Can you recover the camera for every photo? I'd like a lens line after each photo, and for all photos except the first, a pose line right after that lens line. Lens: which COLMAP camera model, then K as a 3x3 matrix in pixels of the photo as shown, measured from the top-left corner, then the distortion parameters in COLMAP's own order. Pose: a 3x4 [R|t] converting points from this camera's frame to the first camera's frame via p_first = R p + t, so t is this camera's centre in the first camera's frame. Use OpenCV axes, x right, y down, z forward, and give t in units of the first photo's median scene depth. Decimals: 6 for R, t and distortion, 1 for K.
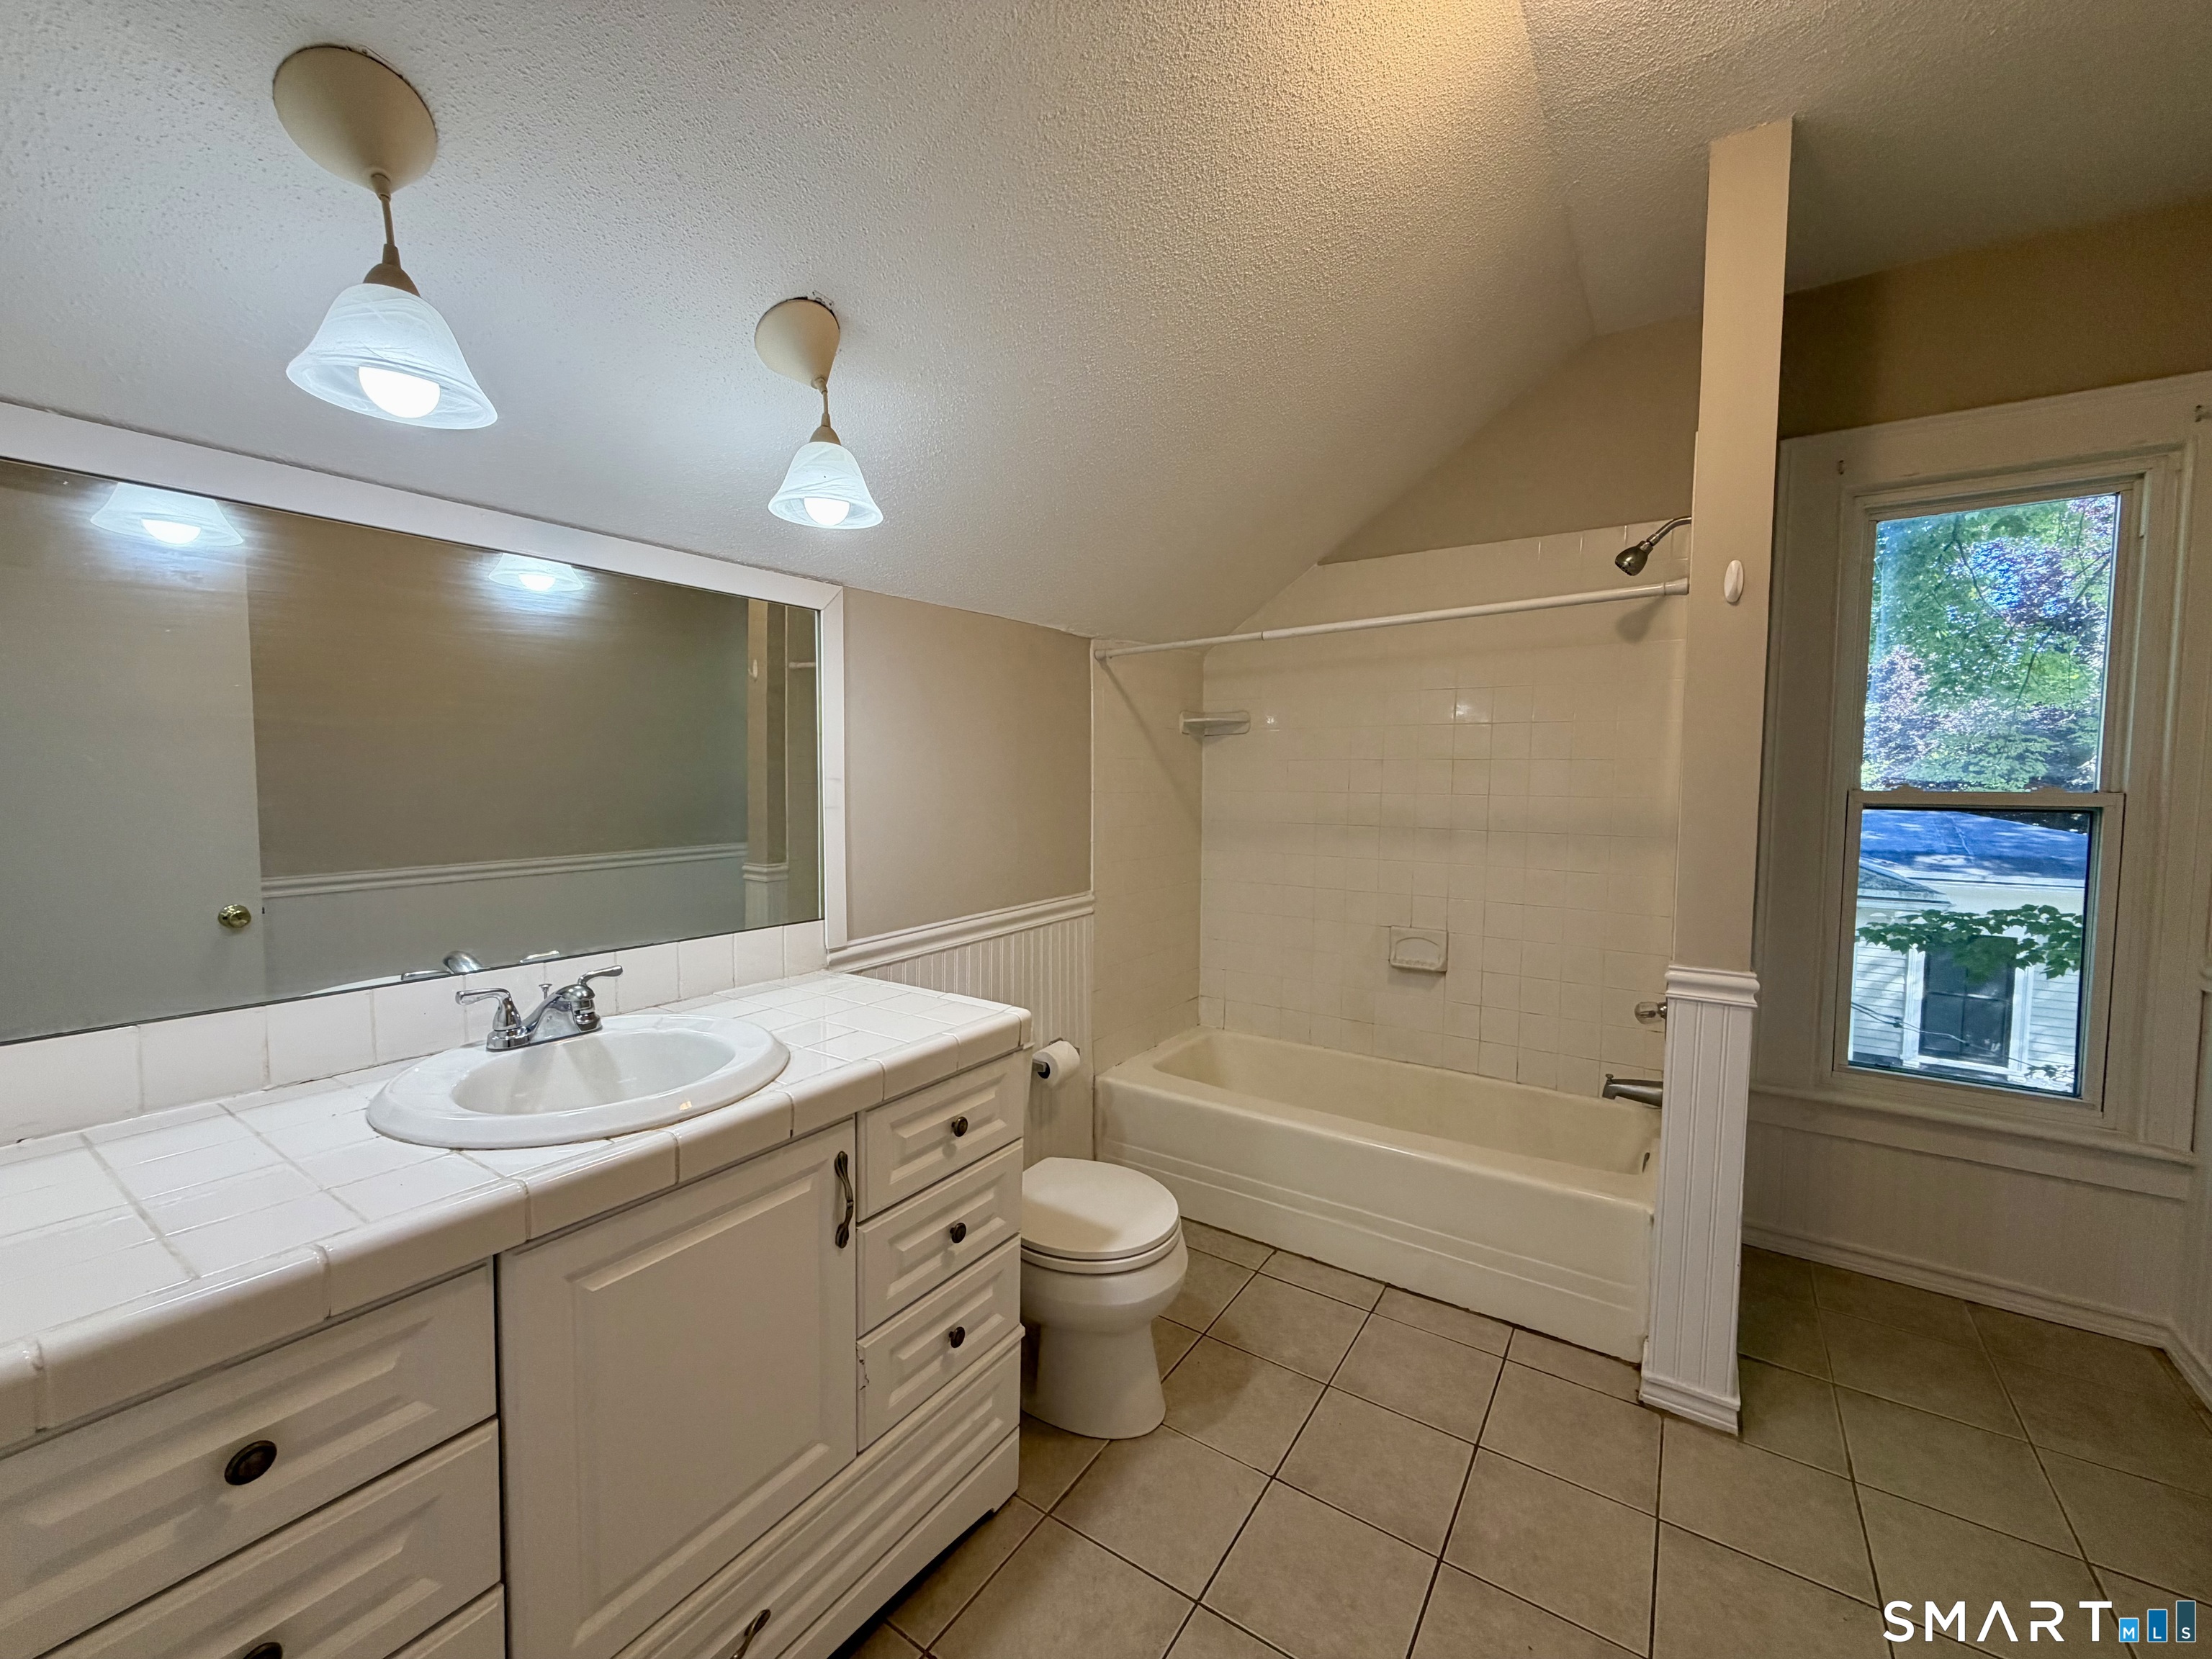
lens RADIAL K [[883.3, 0, 1105.0], [0, 883.3, 823.2], [0, 0, 1]] dist [0.000627, 0.000009]
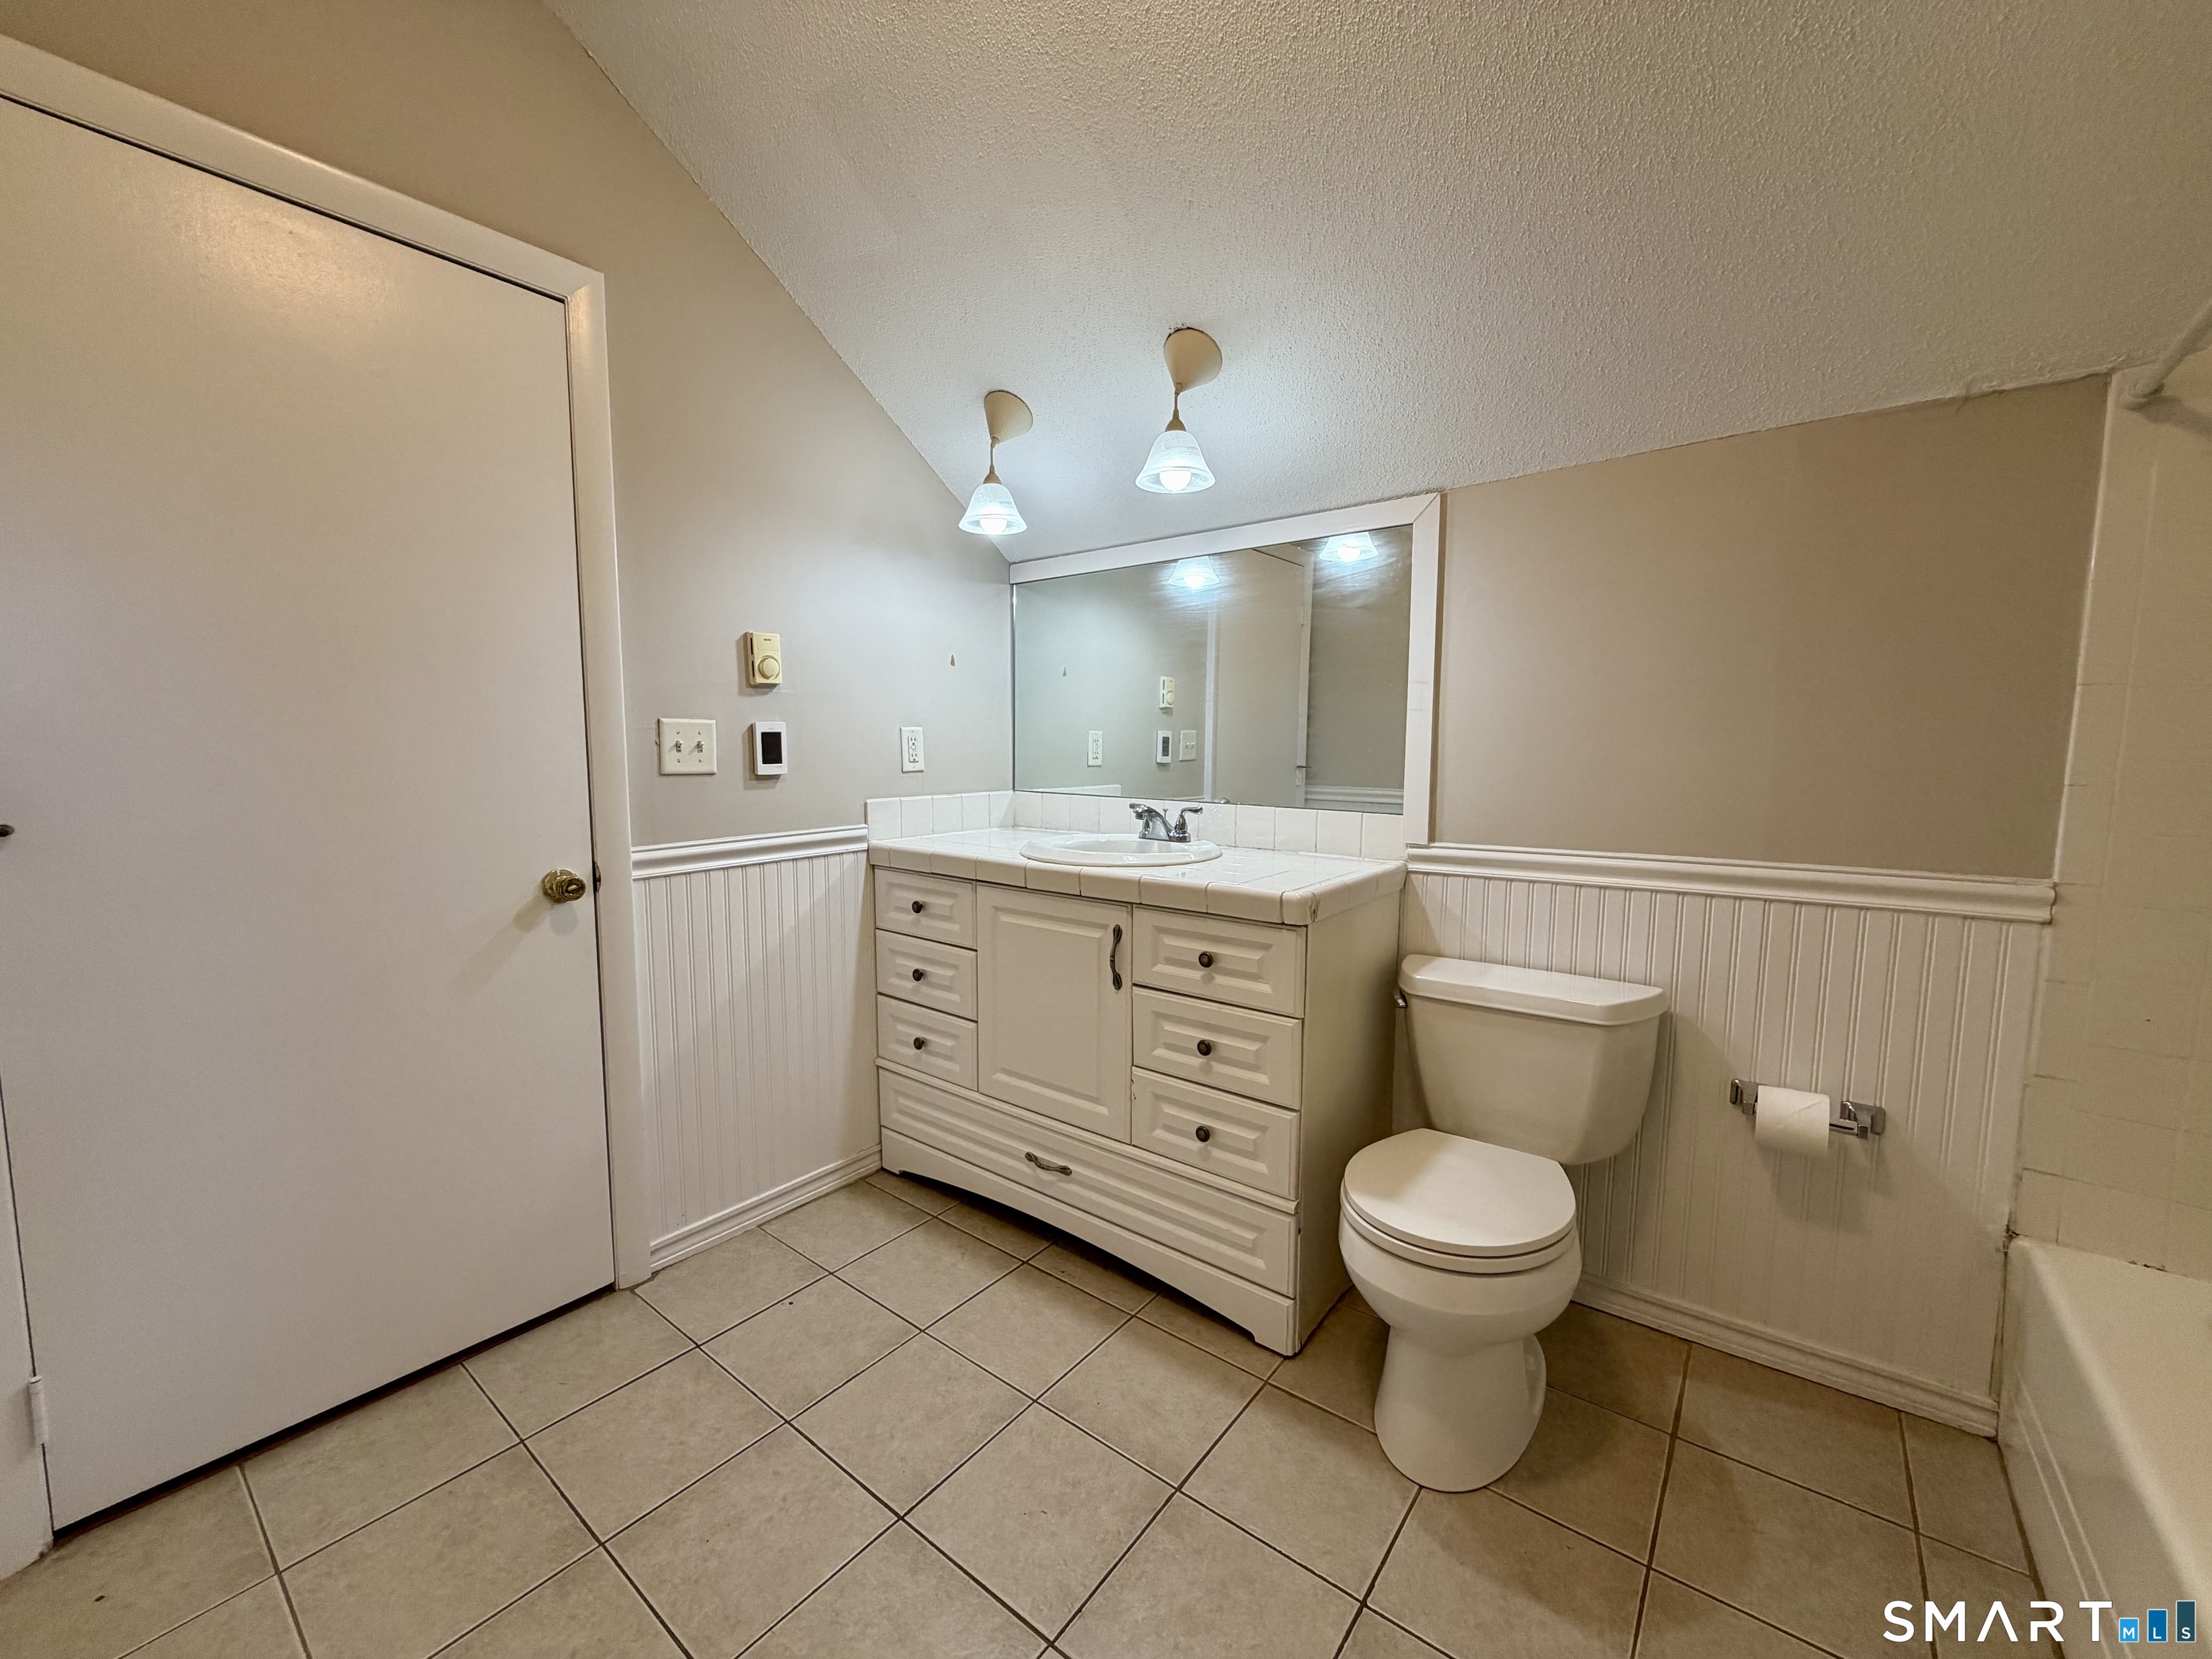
lens RADIAL K [[877.6, 0, 1102.1], [0, 877.6, 833.8], [0, 0, 1]] dist [-0.000204, -0.000235]
pose [[-0.075137, 0.081810, -0.993812, 1.055272], [-0.065825, 0.994048, 0.086806, 0.084028], [0.994998, 0.071940, -0.069305, 0.965474]]
